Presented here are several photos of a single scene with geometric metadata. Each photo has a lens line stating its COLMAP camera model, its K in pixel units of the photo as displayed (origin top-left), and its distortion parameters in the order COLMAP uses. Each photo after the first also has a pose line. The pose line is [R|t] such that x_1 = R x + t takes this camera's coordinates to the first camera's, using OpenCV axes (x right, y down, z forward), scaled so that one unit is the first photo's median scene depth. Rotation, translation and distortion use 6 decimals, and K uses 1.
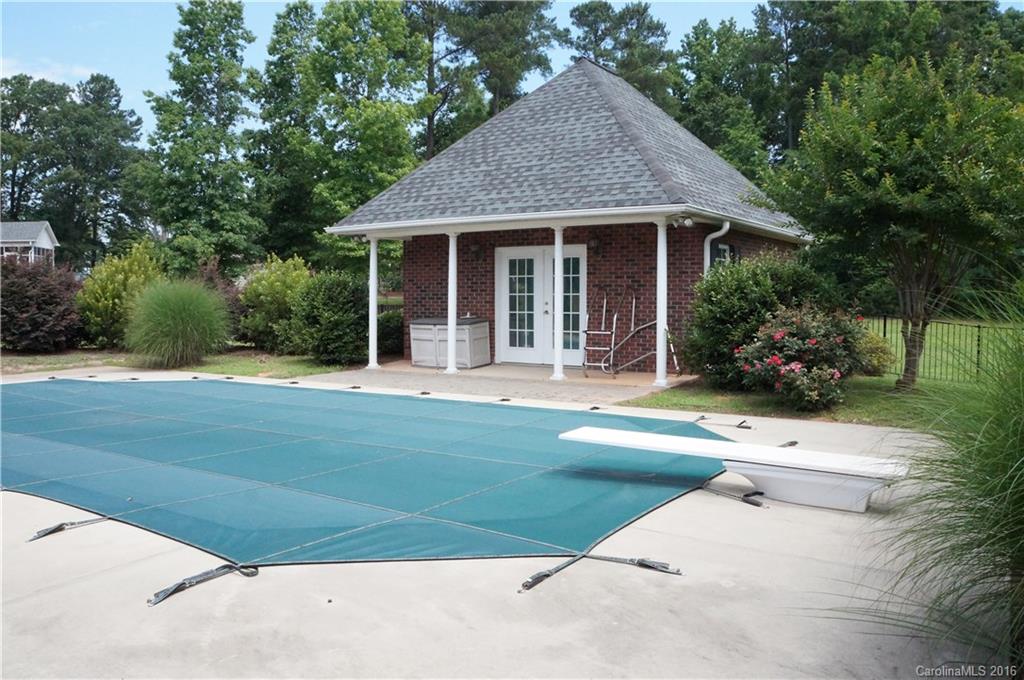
lens RADIAL K [[811.5, 0, 512.0], [0, 811.5, 340.0], [0, 0, 1]] dist [-0.169450, 0.098284]
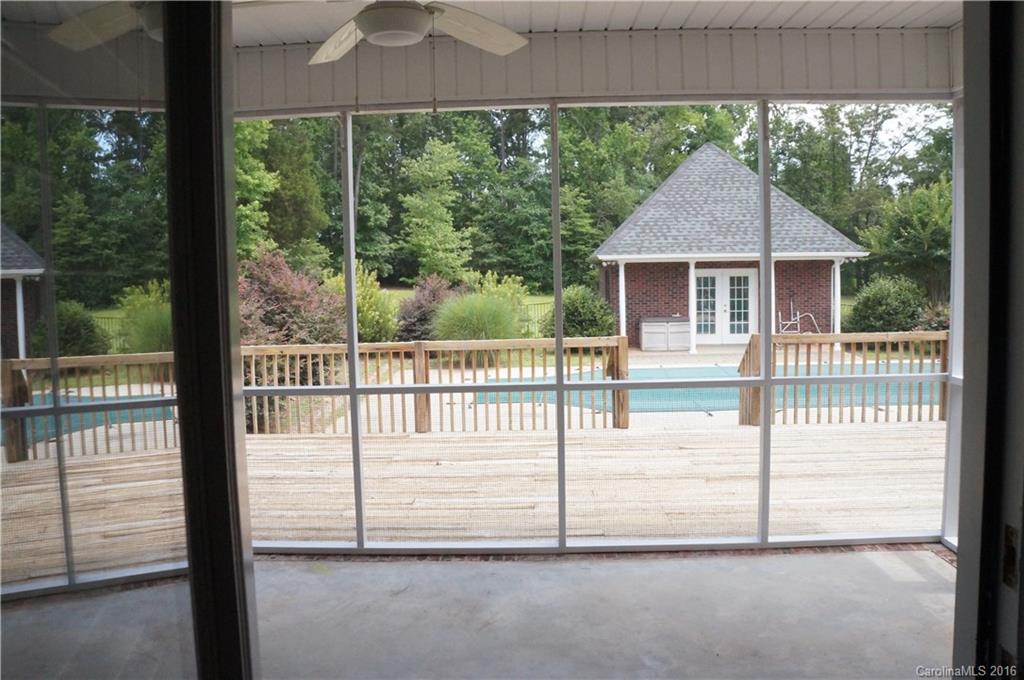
lens RADIAL K [[813.2, 0, 511.3], [0, 813.2, 327.6], [0, 0, 1]] dist [-0.163812, 0.104131]
pose [[0.860329, -0.054544, 0.506813, -0.308738], [0.049845, 0.998496, 0.022847, -0.016128], [-0.507296, 0.005607, 0.861753, -0.037659]]
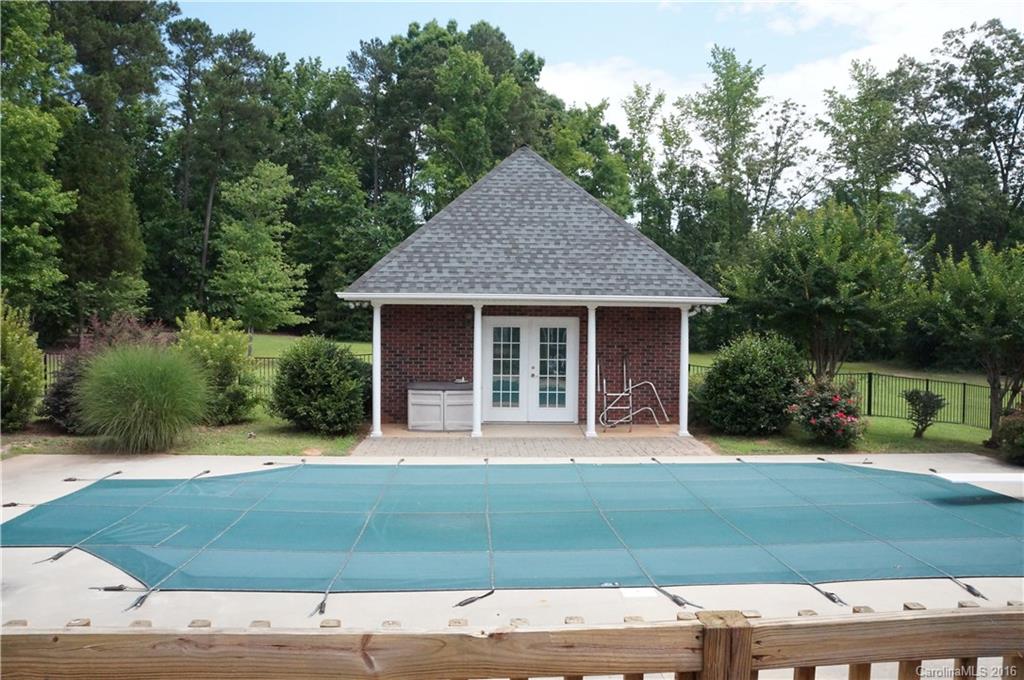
lens RADIAL K [[811.5, 0, 512.0], [0, 811.5, 340.0], [0, 0, 1]] dist [-0.169450, 0.098284]
pose [[0.802032, -0.008810, 0.597216, -0.182719], [0.024330, 0.999543, -0.017930, -0.017794], [-0.596786, 0.028911, 0.801880, 0.030295]]
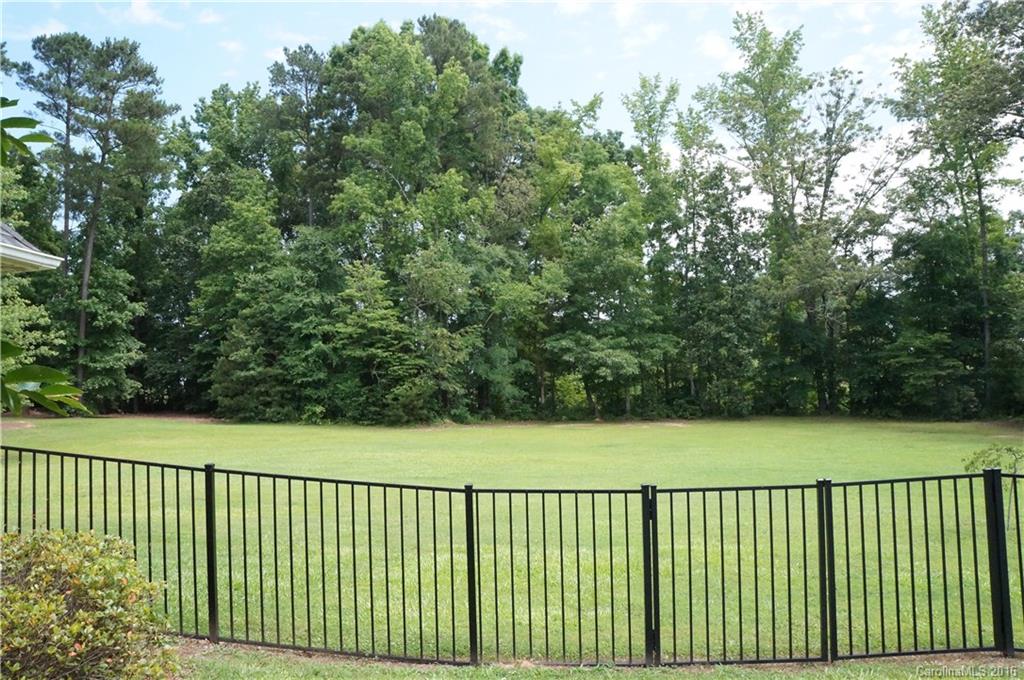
lens RADIAL K [[811.5, 0, 512.0], [0, 811.5, 340.0], [0, 0, 1]] dist [-0.169450, 0.098284]
pose [[0.867901, 0.002421, 0.496731, 0.138777], [0.063343, 0.991285, -0.115507, -0.013639], [-0.492681, 0.131713, 0.860184, 0.207351]]
